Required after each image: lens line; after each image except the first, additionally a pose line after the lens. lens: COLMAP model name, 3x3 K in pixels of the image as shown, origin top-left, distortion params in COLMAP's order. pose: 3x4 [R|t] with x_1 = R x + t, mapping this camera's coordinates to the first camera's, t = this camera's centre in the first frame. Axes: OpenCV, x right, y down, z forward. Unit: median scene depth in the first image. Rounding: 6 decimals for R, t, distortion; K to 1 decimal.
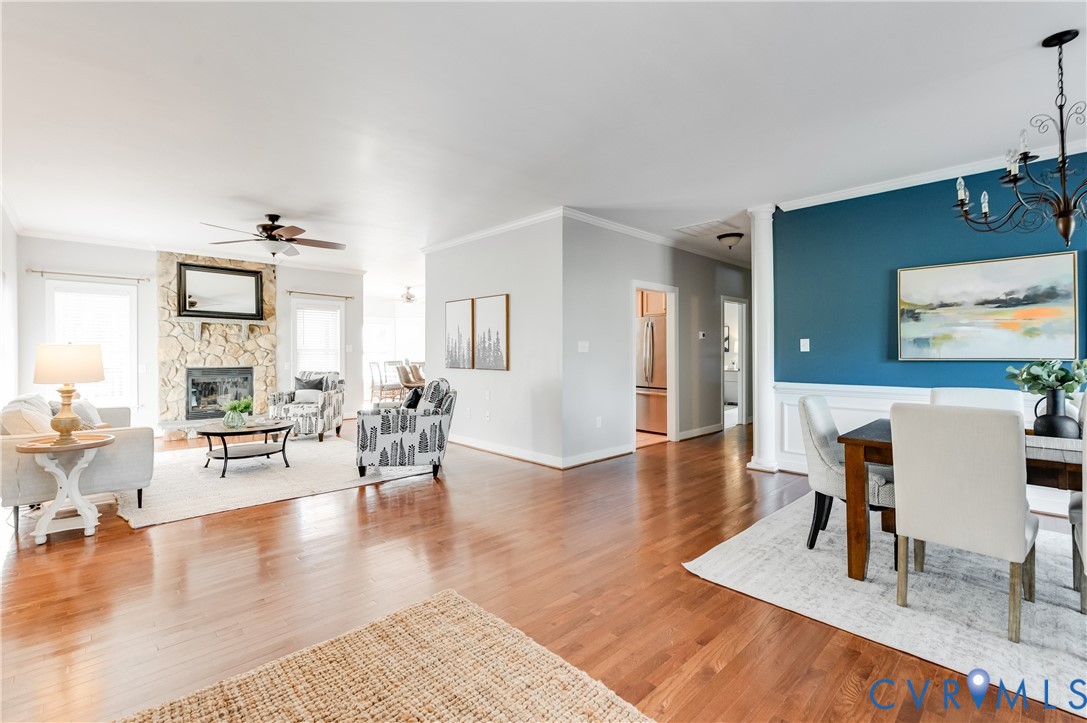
lens RADIAL K [[483.1, 0, 542.2], [0, 483.1, 356.2], [0, 0, 1]] dist [0.001376, 0.000065]
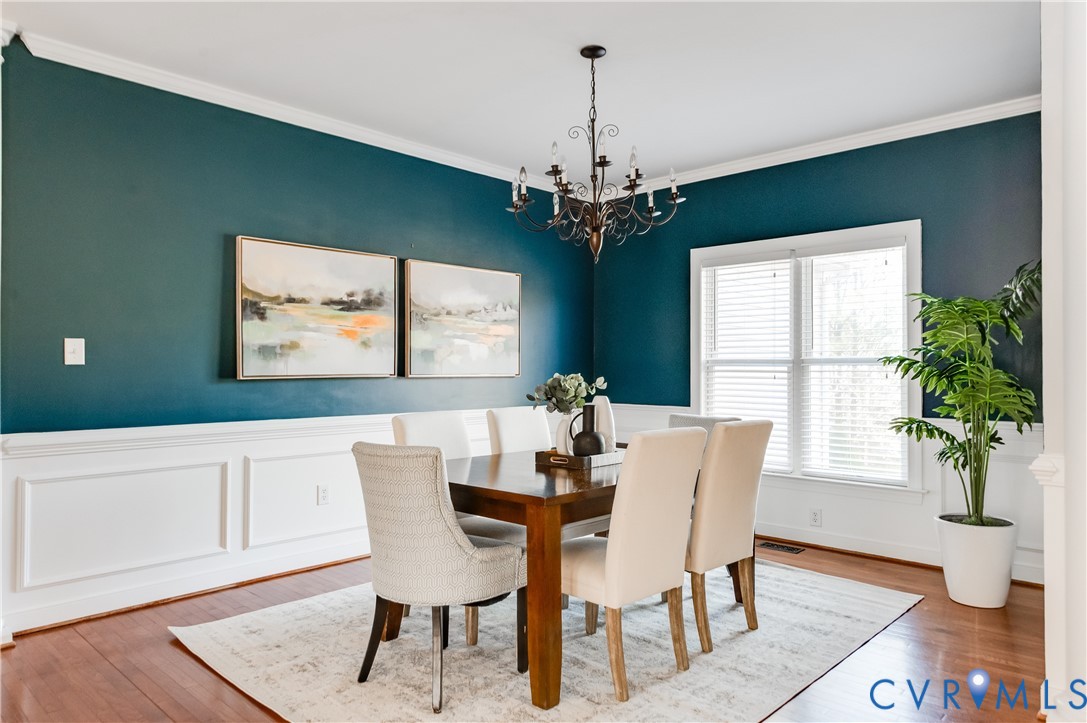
lens RADIAL K [[724.1, 0, 543.5], [0, 724.1, 361.5], [0, 0, 1]] dist [0.004552, 0.000974]
pose [[-0.045026, 0.010494, 0.998931, -0.156011], [0.005383, 0.999933, -0.010262, -0.002304], [-0.998971, 0.004916, -0.045080, 0.450071]]
